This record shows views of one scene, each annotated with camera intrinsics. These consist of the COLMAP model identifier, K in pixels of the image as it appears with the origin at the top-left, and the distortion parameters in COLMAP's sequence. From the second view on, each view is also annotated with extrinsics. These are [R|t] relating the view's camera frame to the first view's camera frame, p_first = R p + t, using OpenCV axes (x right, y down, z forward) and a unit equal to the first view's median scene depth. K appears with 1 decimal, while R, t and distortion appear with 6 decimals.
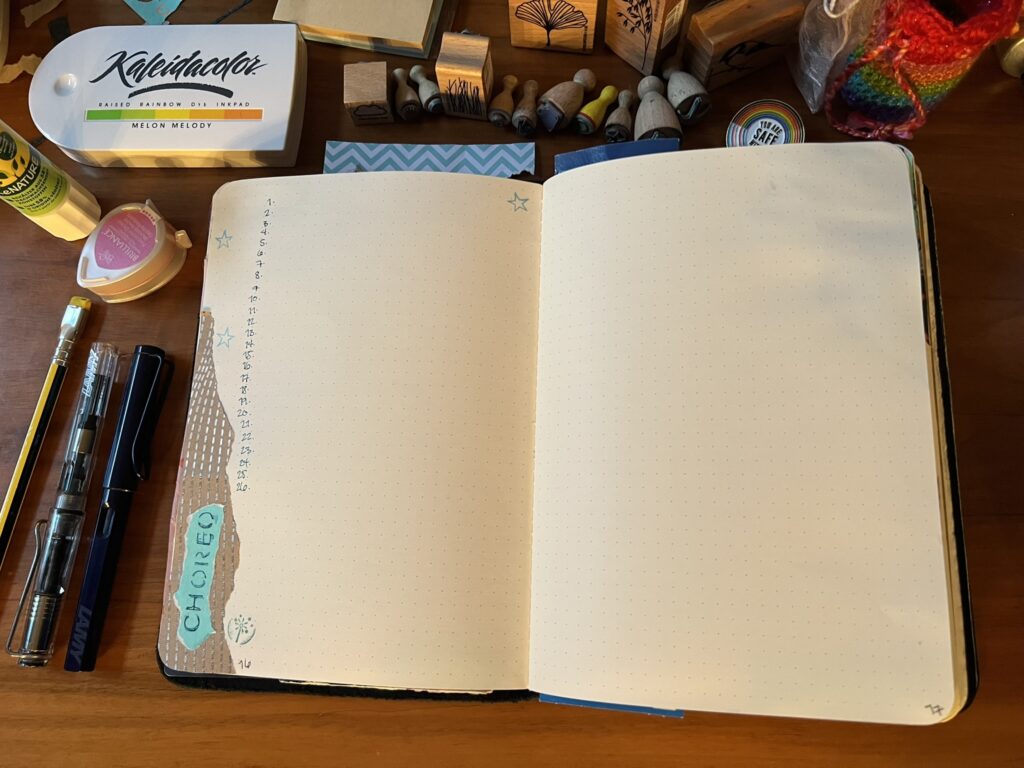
lens RADIAL K [[793.0, 0, 509.4], [0, 793.0, 382.9], [0, 0, 1]] dist [0.008104, -0.035823]
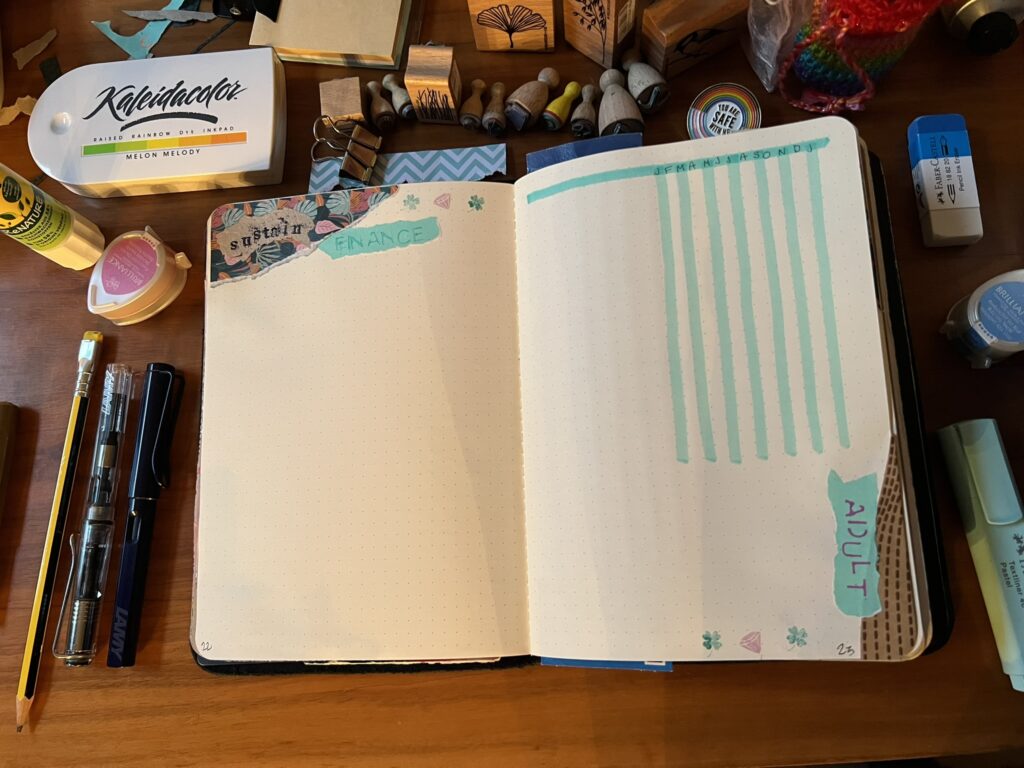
lens RADIAL K [[793.1, 0, 512.0], [0, 793.1, 384.0], [0, 0, 1]] dist [0.007642, -0.033202]
pose [[0.996942, -0.075051, -0.021775, 0.041334], [0.075583, 0.996832, 0.024780, -0.009104], [0.019846, -0.026350, 0.999456, -0.062572]]
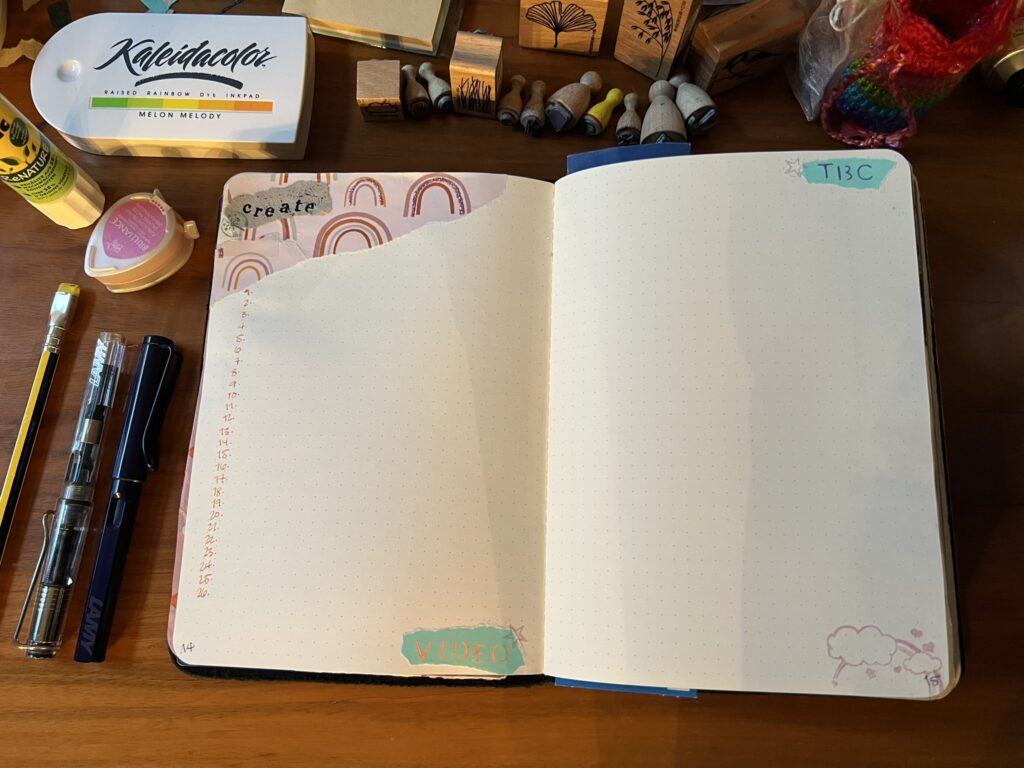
lens RADIAL K [[793.1, 0, 512.0], [0, 793.1, 384.0], [0, 0, 1]] dist [0.007642, -0.033202]
pose [[0.998297, 0.008640, 0.057690, -0.066435], [-0.009001, 0.999942, 0.005986, 0.003229], [-0.057635, -0.006495, 0.998317, -0.021157]]
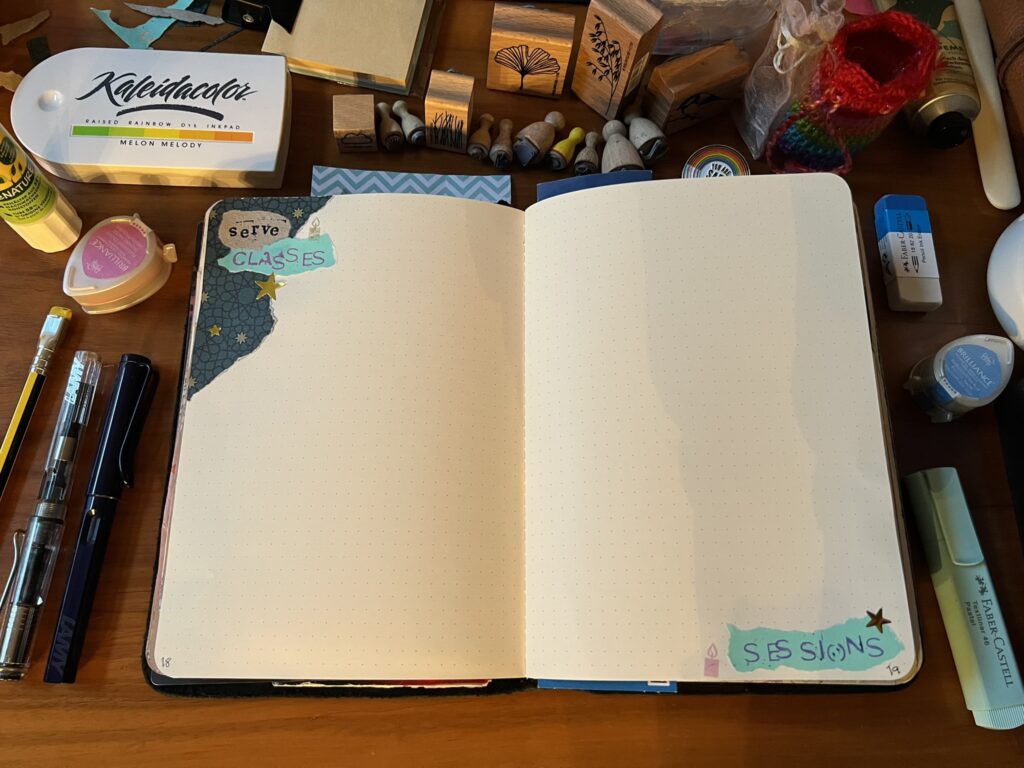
lens RADIAL K [[793.0, 0, 509.4], [0, 793.0, 382.9], [0, 0, 1]] dist [0.008104, -0.035823]
pose [[0.991620, 0.006566, 0.129024, -0.112697], [0.003300, 0.997094, -0.076106, 0.065695], [-0.129149, 0.075894, 0.988717, -0.051918]]
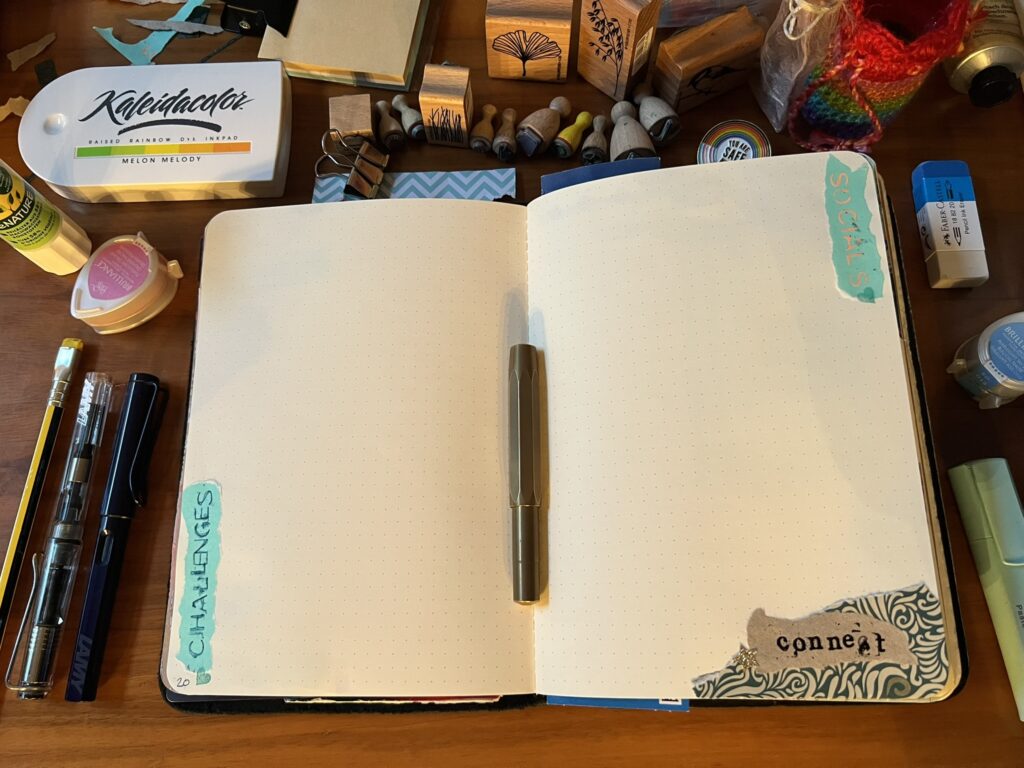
lens RADIAL K [[793.0, 0, 509.4], [0, 793.0, 382.9], [0, 0, 1]] dist [0.008104, -0.035823]
pose [[0.998592, -0.037658, 0.037373, -0.026552], [0.039580, 0.997858, -0.052091, 0.035519], [-0.035331, 0.053497, 0.997943, -0.025384]]
